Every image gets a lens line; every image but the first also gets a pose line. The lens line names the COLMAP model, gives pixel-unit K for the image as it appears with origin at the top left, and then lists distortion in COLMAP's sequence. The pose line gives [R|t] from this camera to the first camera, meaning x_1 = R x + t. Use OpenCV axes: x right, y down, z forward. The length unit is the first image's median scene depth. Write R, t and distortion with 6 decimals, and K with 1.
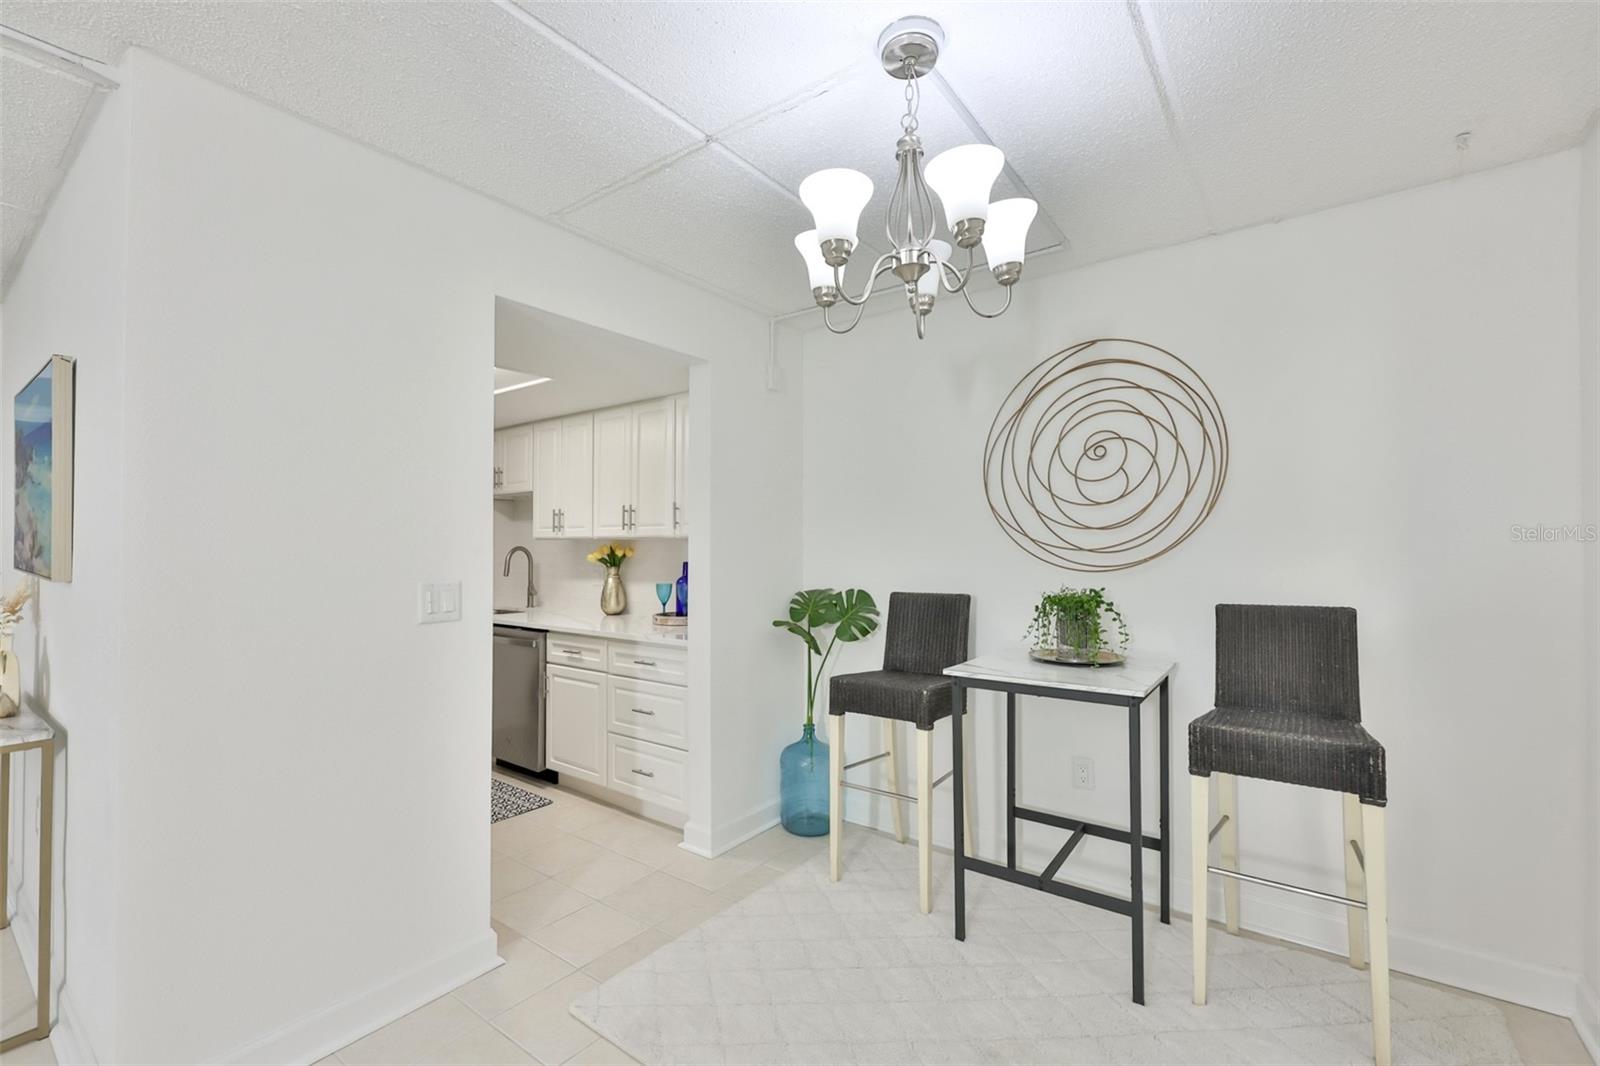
lens RADIAL K [[676.1, 0, 786.2], [0, 676.1, 539.8], [0, 0, 1]] dist [0.000146, 0.000048]
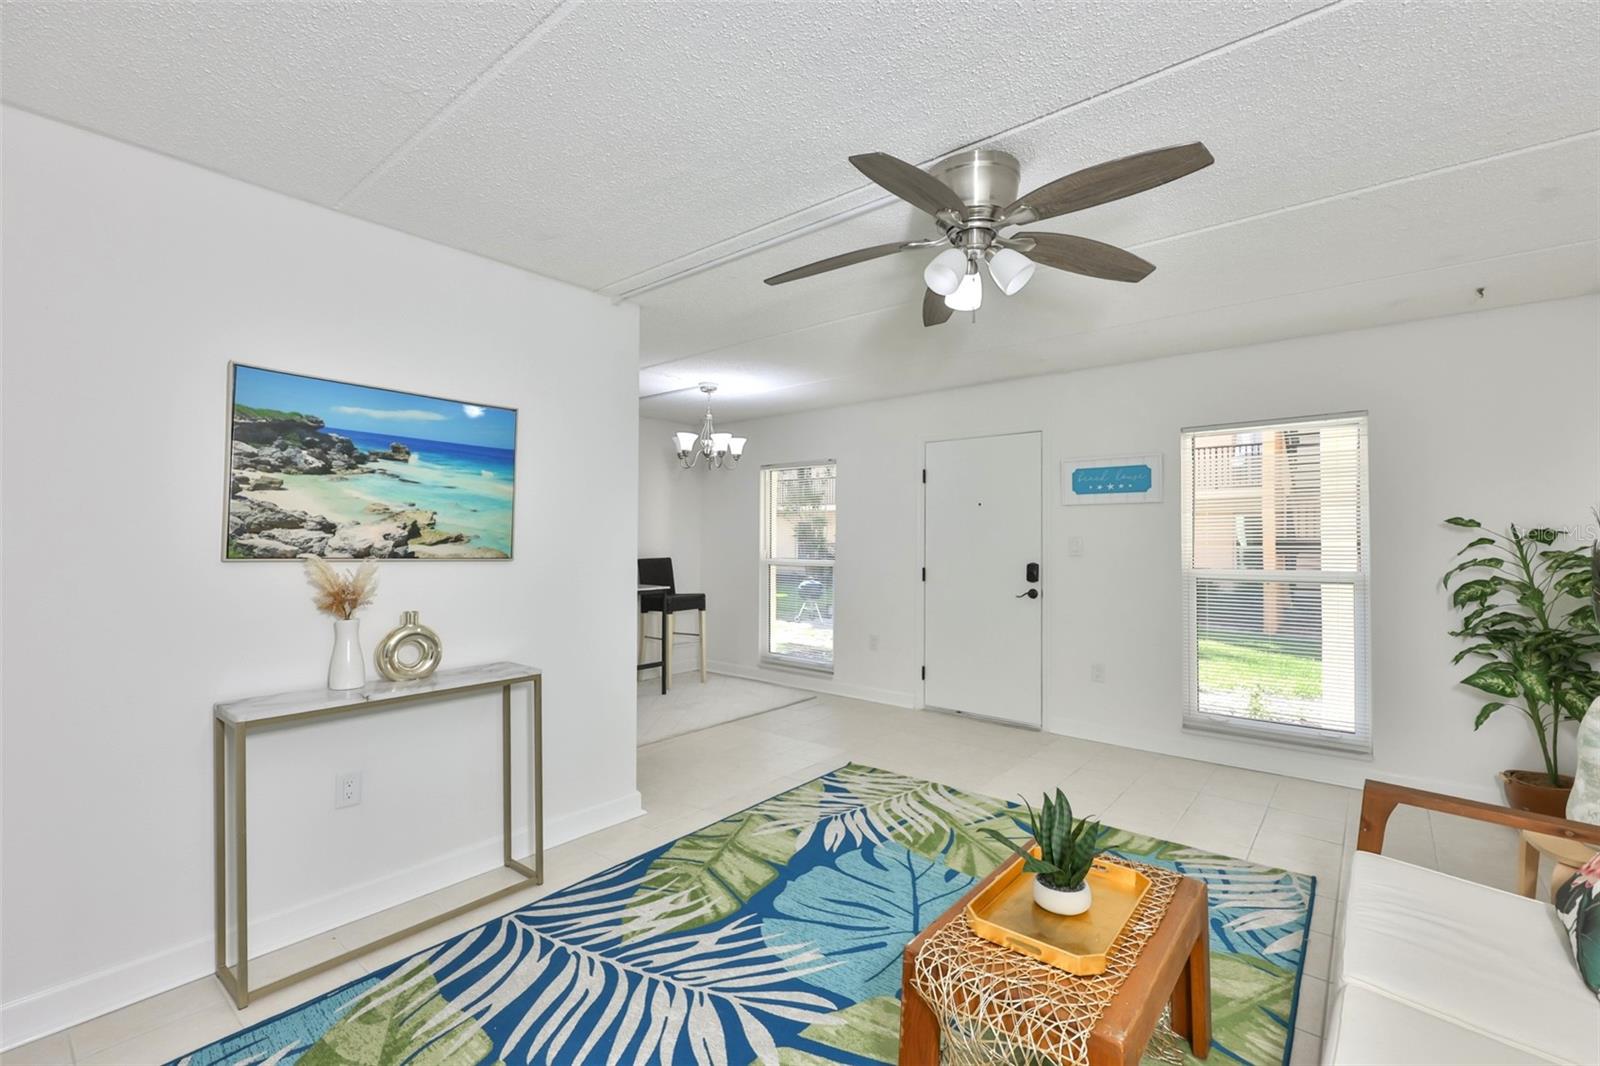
lens RADIAL K [[708.9, 0, 815.2], [0, 708.9, 536.5], [0, 0, 1]] dist [0.000101, 0.000489]
pose [[0.025661, 0.003384, 0.999665, -1.834039], [-0.016709, 0.999856, -0.002956, 0.001671], [-0.999531, -0.016627, 0.025714, 0.207852]]
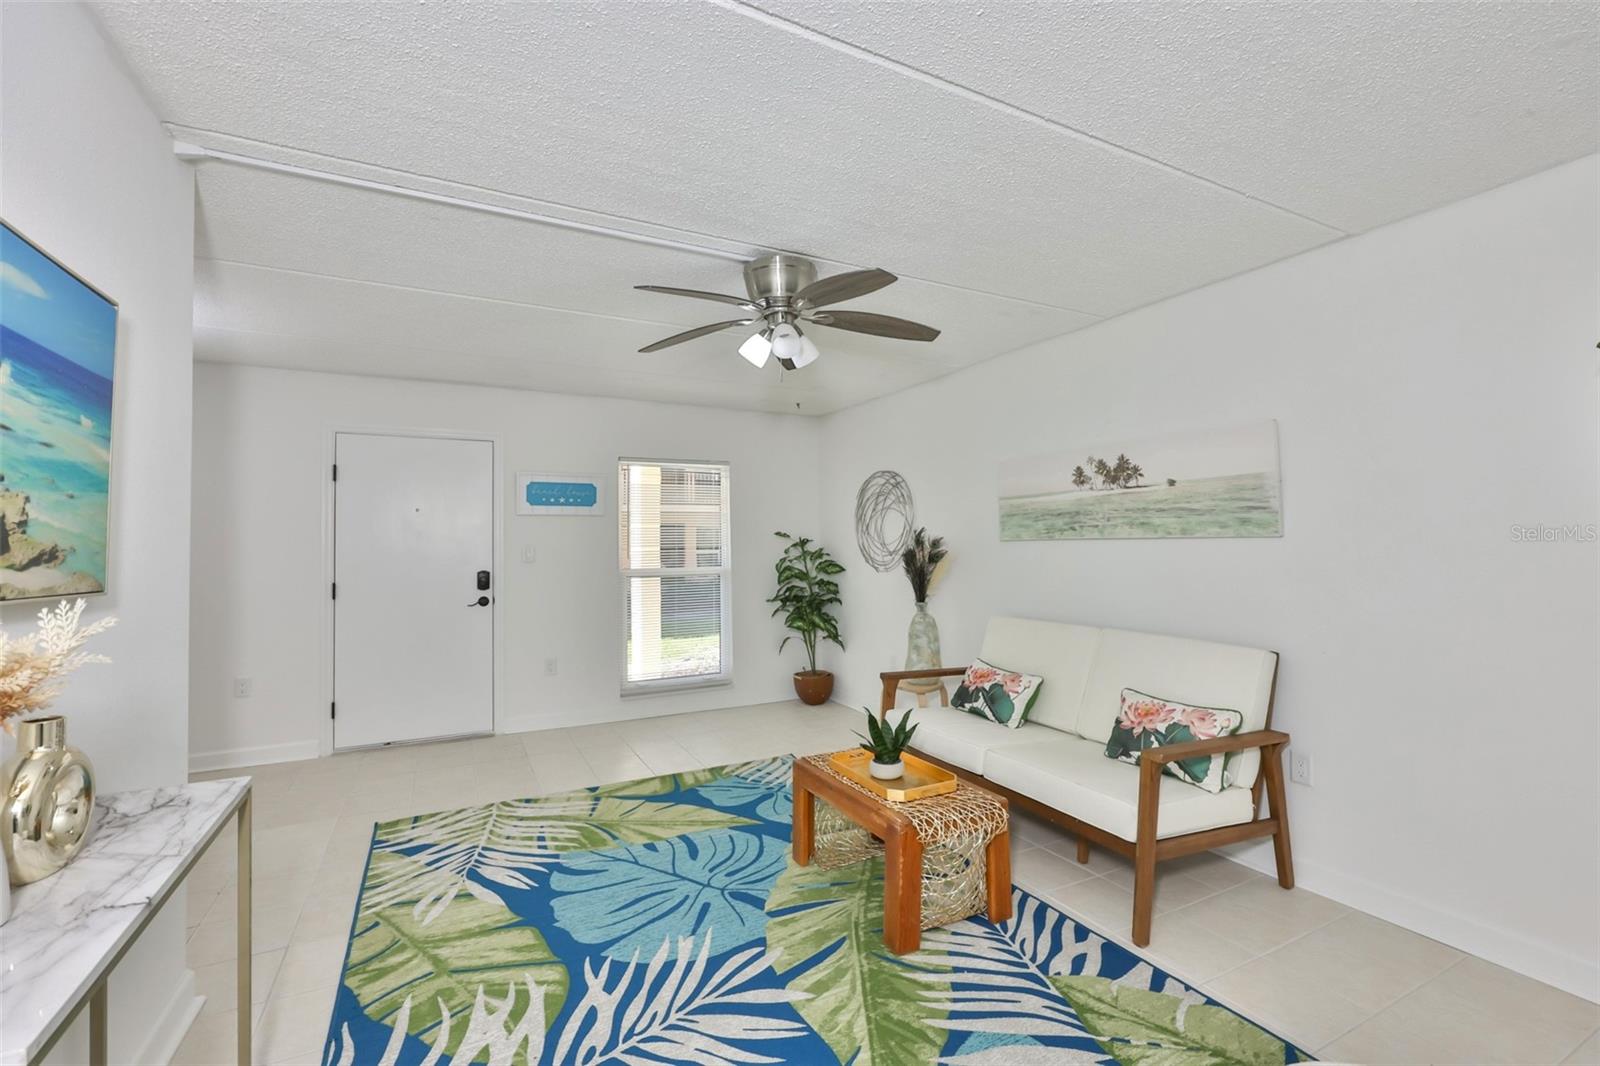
lens RADIAL K [[677.7, 0, 806.1], [0, 677.7, 535.7], [0, 0, 1]] dist [-0.000387, 0.000021]
pose [[-0.908379, 0.011034, 0.418002, -1.482935], [0.000398, 0.999674, -0.025524, 0.009523], [-0.418147, -0.023019, -0.908088, 0.955876]]
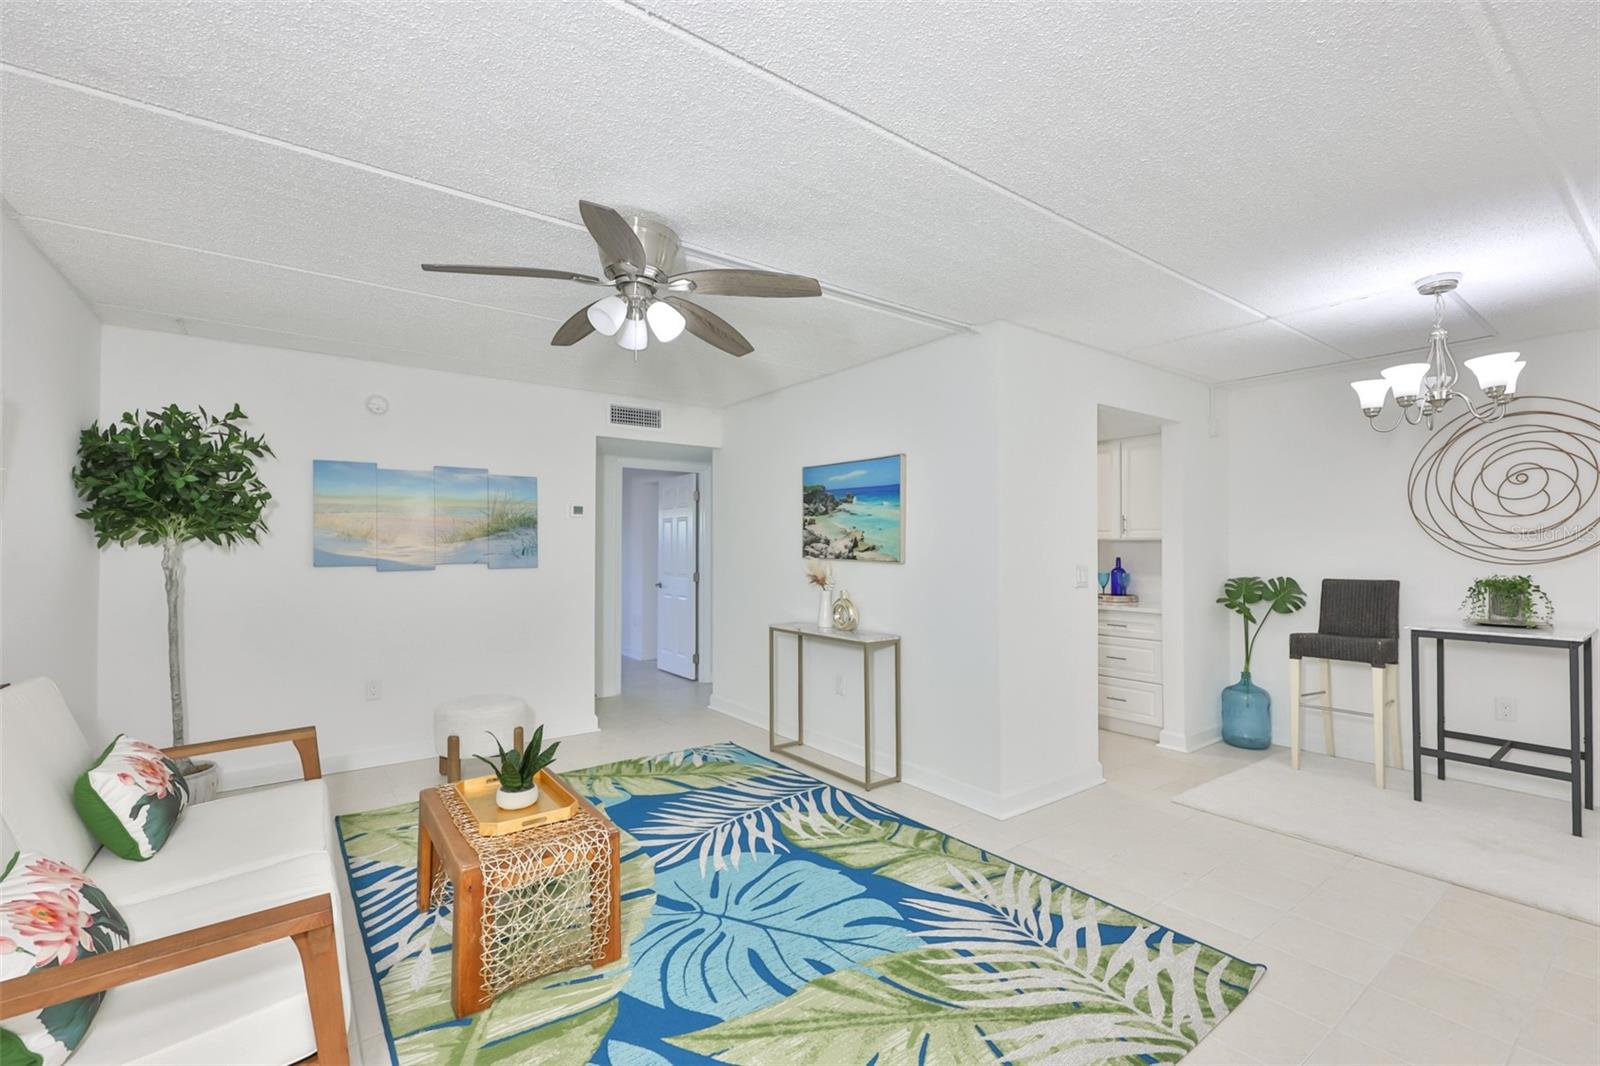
lens RADIAL K [[679.3, 0, 782.2], [0, 679.3, 542.7], [0, 0, 1]] dist [-0.000566, -0.000124]
pose [[0.956706, -0.001271, -0.291052, -0.574714], [0.003145, 0.999977, 0.005972, -0.010662], [0.291038, -0.006628, 0.956689, -0.762533]]
